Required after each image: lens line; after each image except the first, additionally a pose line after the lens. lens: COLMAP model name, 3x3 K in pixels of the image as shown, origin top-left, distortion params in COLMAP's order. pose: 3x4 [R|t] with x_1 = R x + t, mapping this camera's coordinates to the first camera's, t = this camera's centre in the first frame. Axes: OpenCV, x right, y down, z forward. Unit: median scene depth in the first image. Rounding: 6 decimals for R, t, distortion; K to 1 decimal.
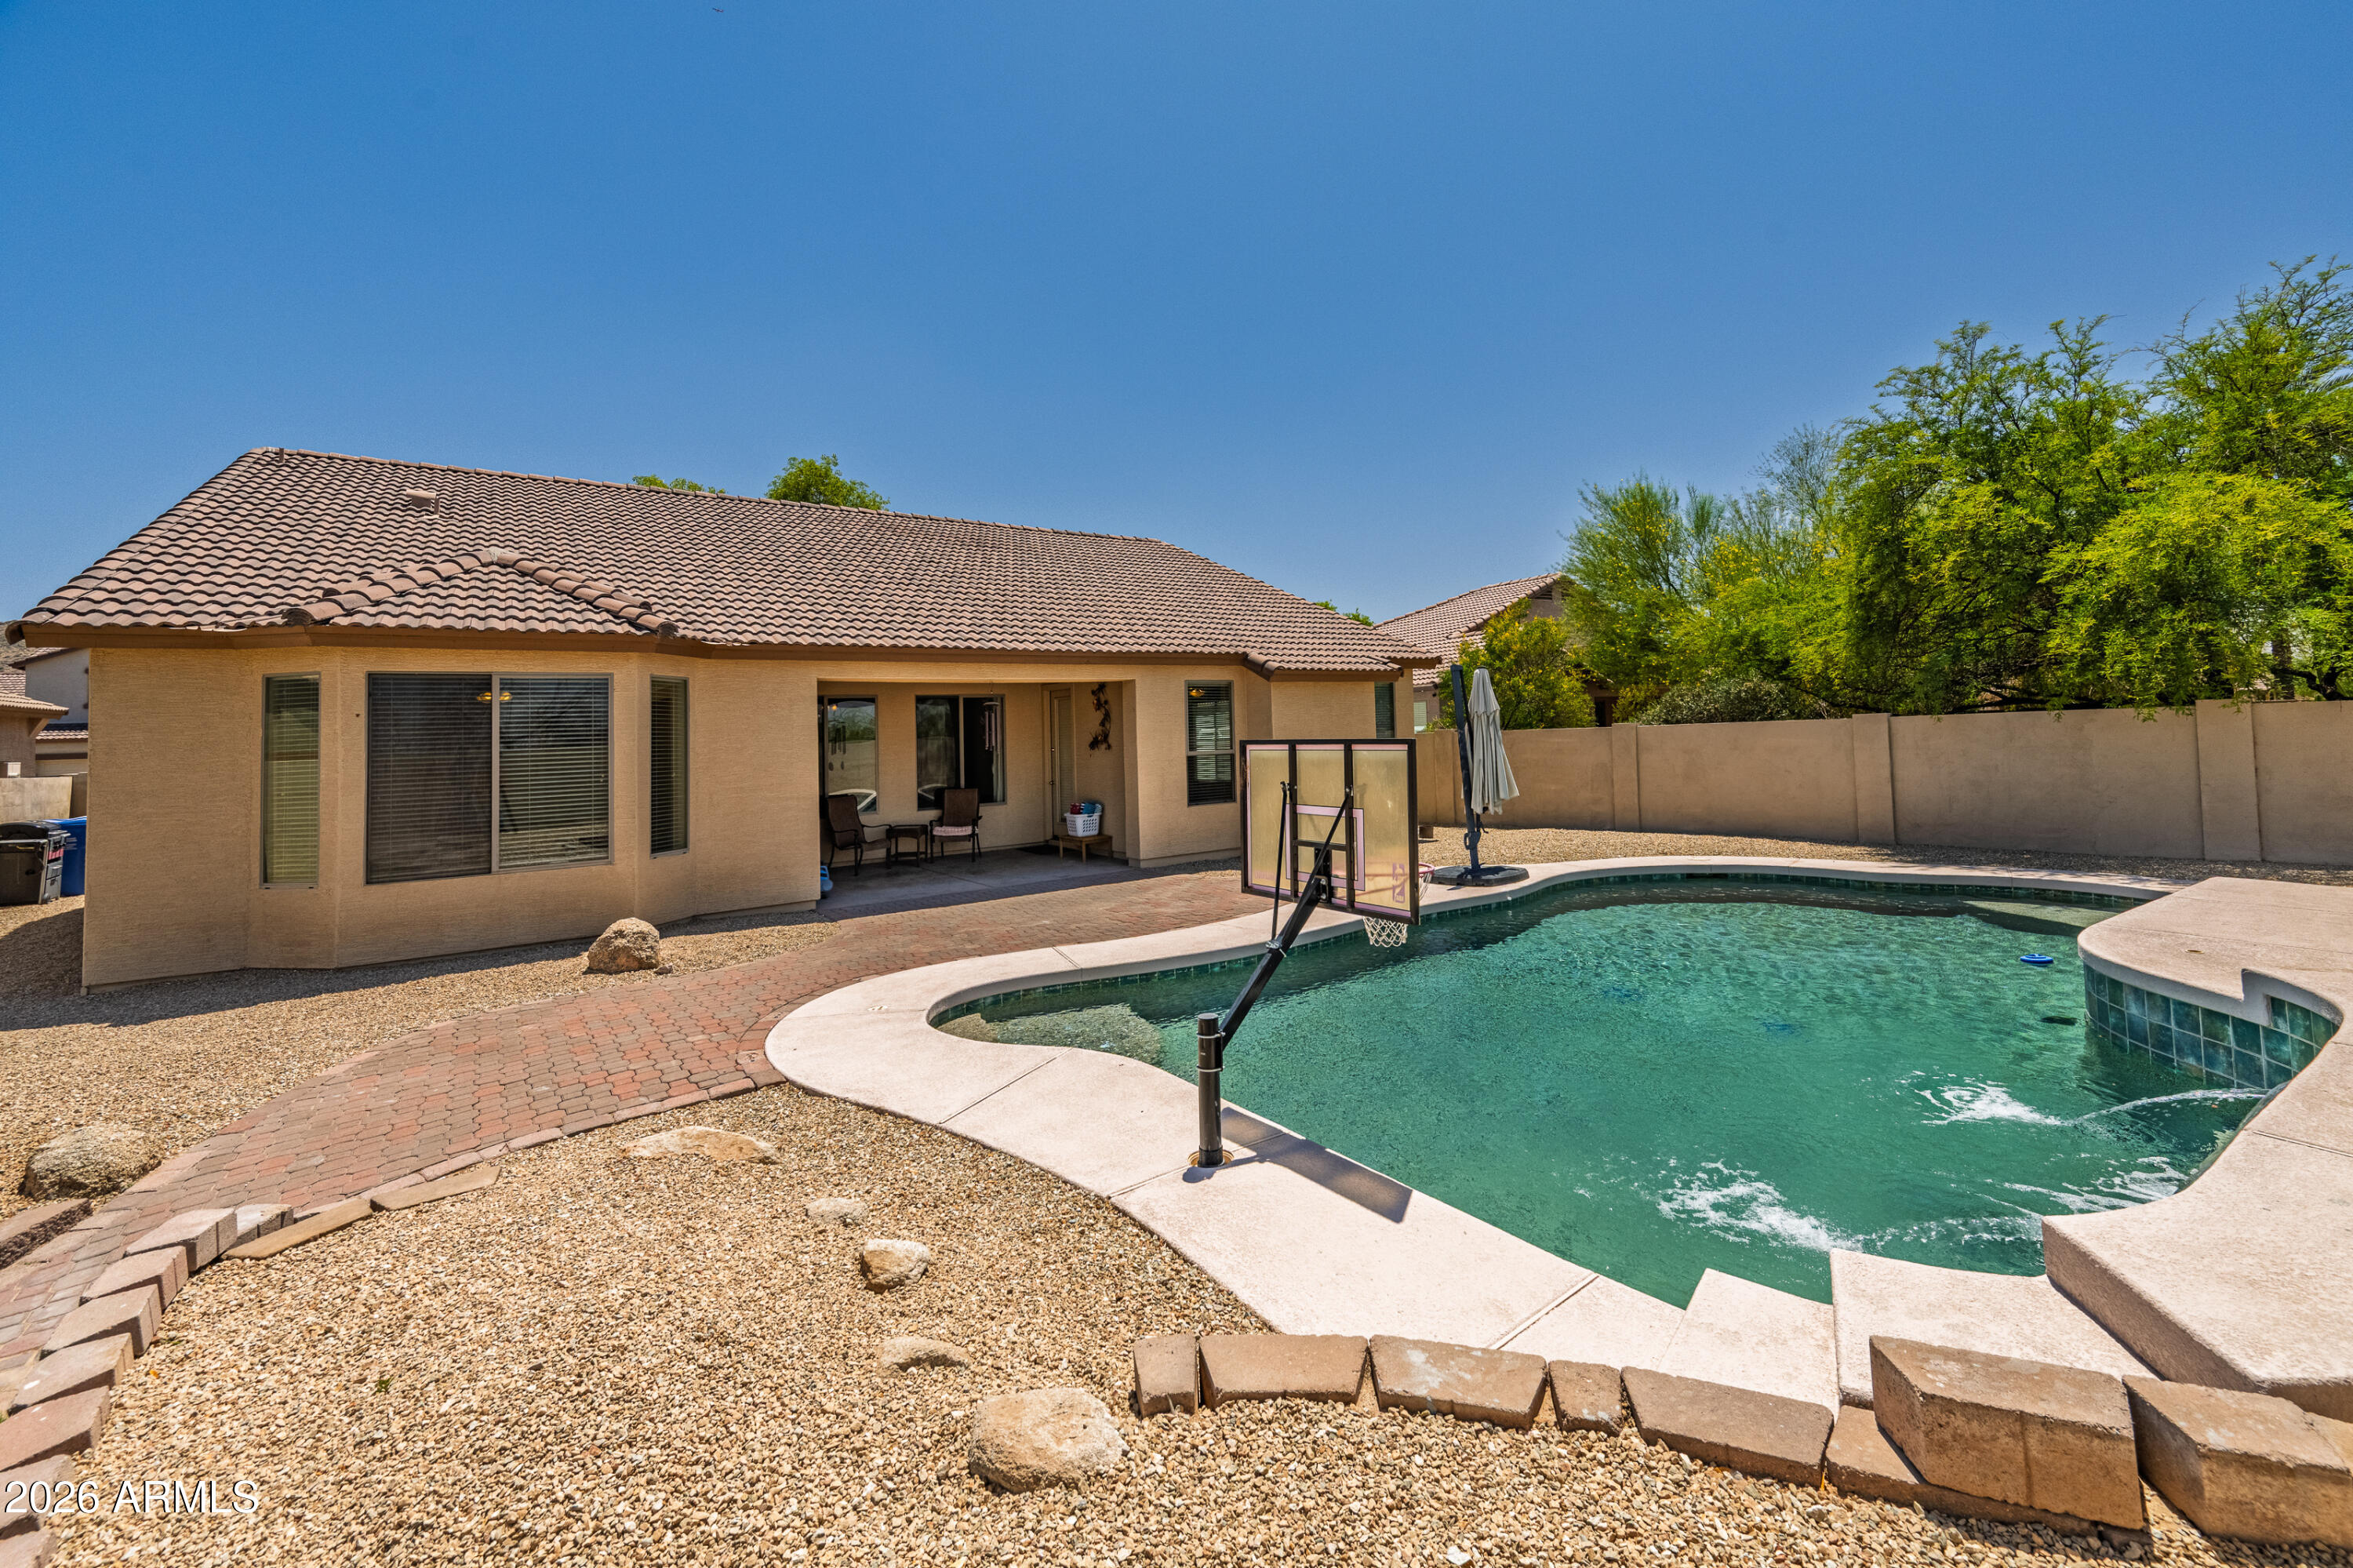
lens RADIAL K [[1014.8, 0, 1189.8], [0, 1014.8, 710.2], [0, 0, 1]] dist [0.021970, -0.000018]
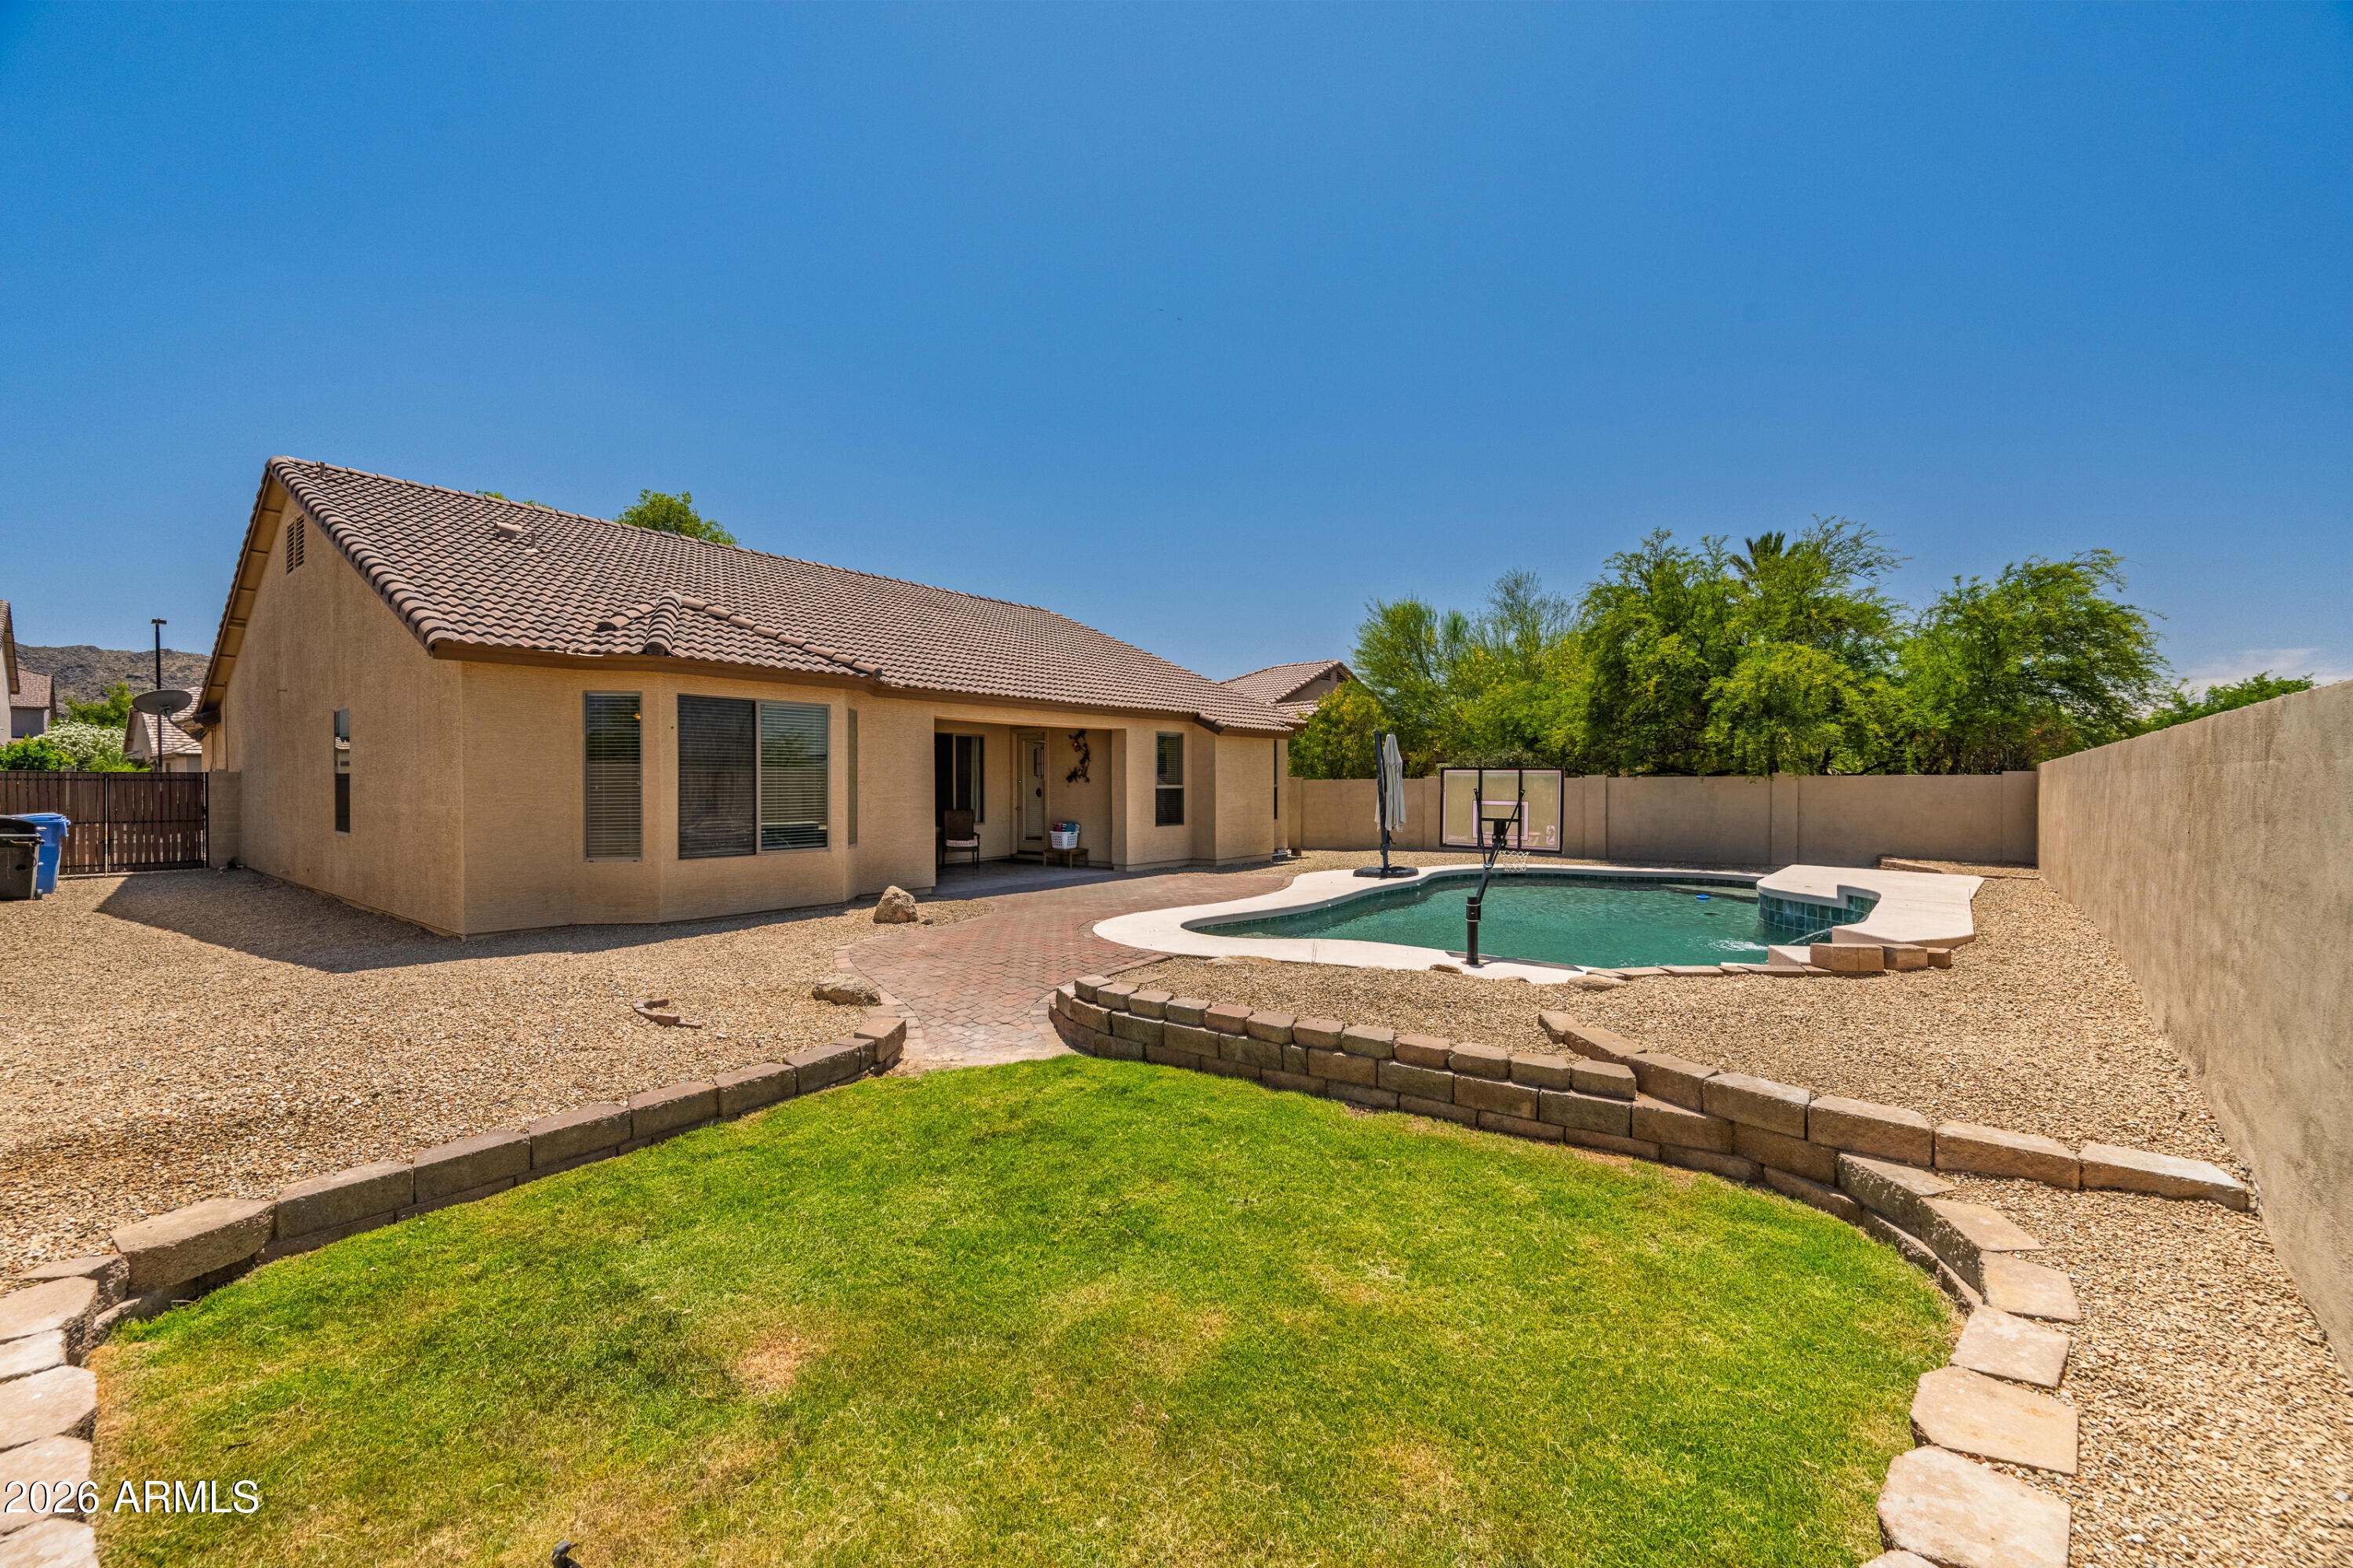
lens RADIAL K [[989.7, 0, 1176.5], [0, 989.7, 784.0], [0, 0, 1]] dist [0.071867, 0.000110]
pose [[0.952716, 0.034695, 0.301875, -0.449653], [-0.040806, 0.999070, 0.013959, 0.024747], [-0.301110, -0.025617, 0.953245, -0.289930]]
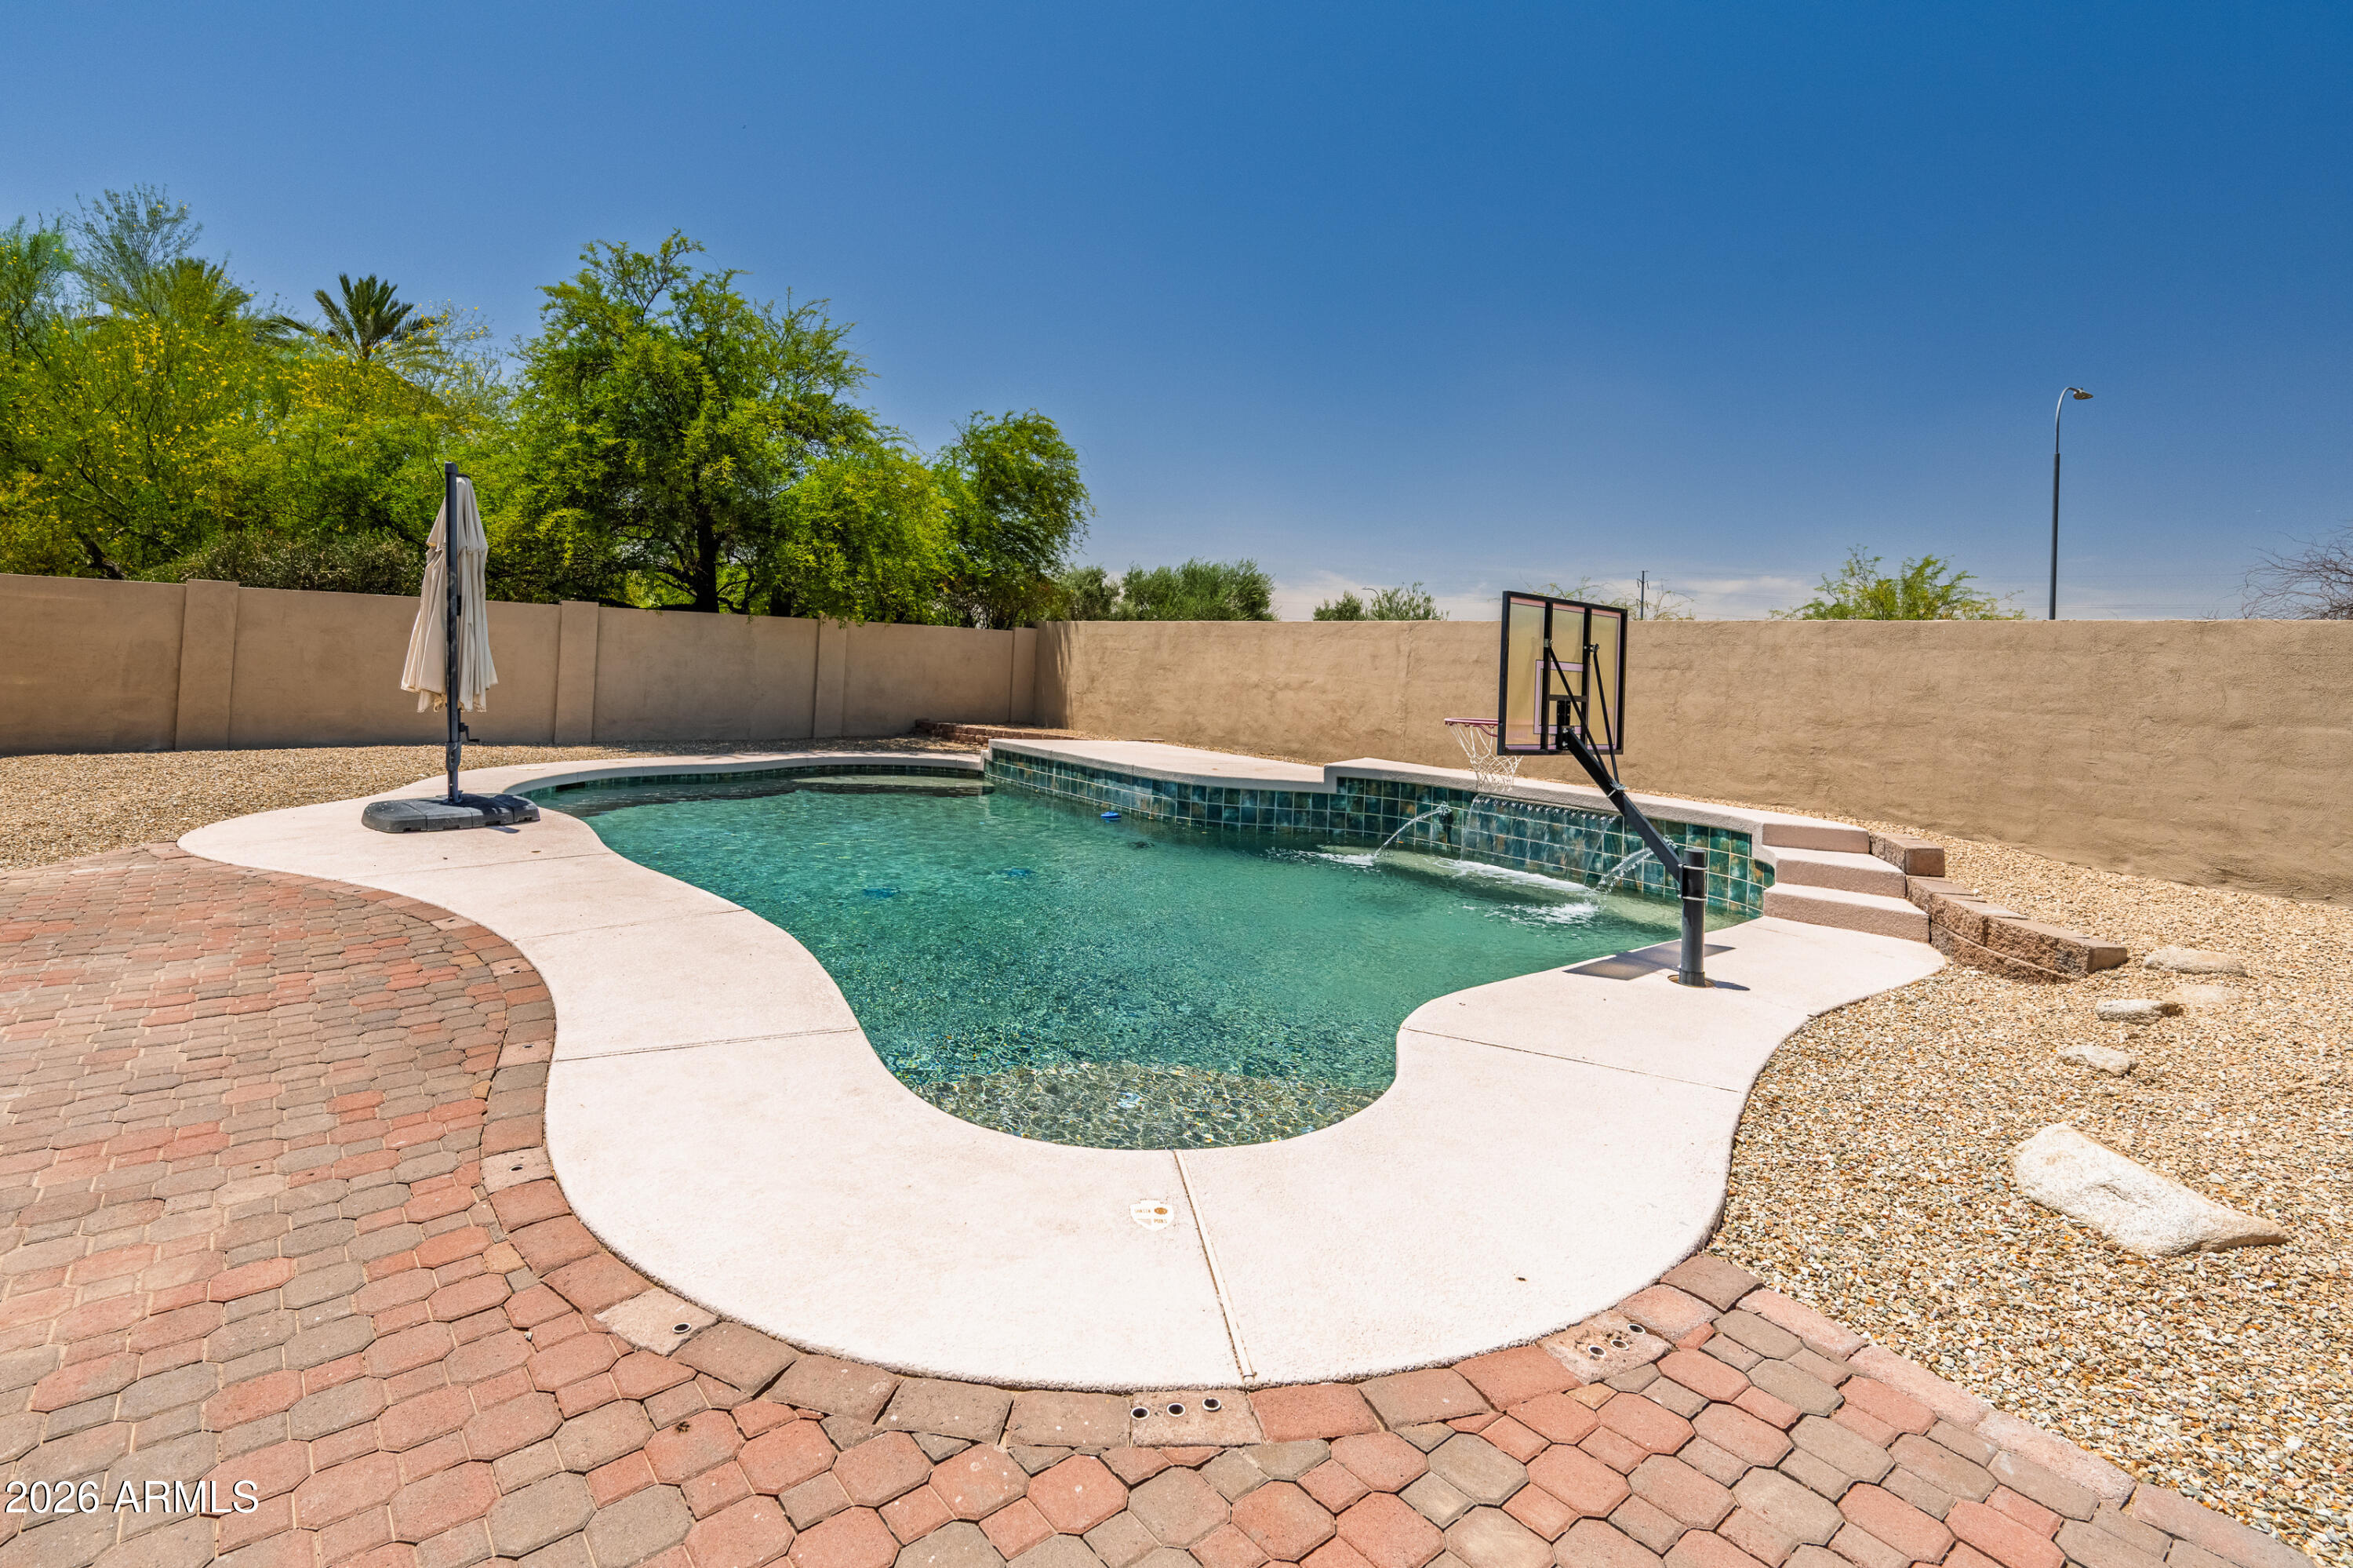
lens RADIAL K [[1128.6, 0, 1168.9], [0, 1128.6, 678.3], [0, 0, 1]] dist [0.001346, 0.000071]
pose [[-0.077117, 0.020160, 0.996818, -0.421064], [-0.066212, 0.997485, -0.025296, 0.070446], [-0.994821, -0.067952, -0.075589, 0.622264]]
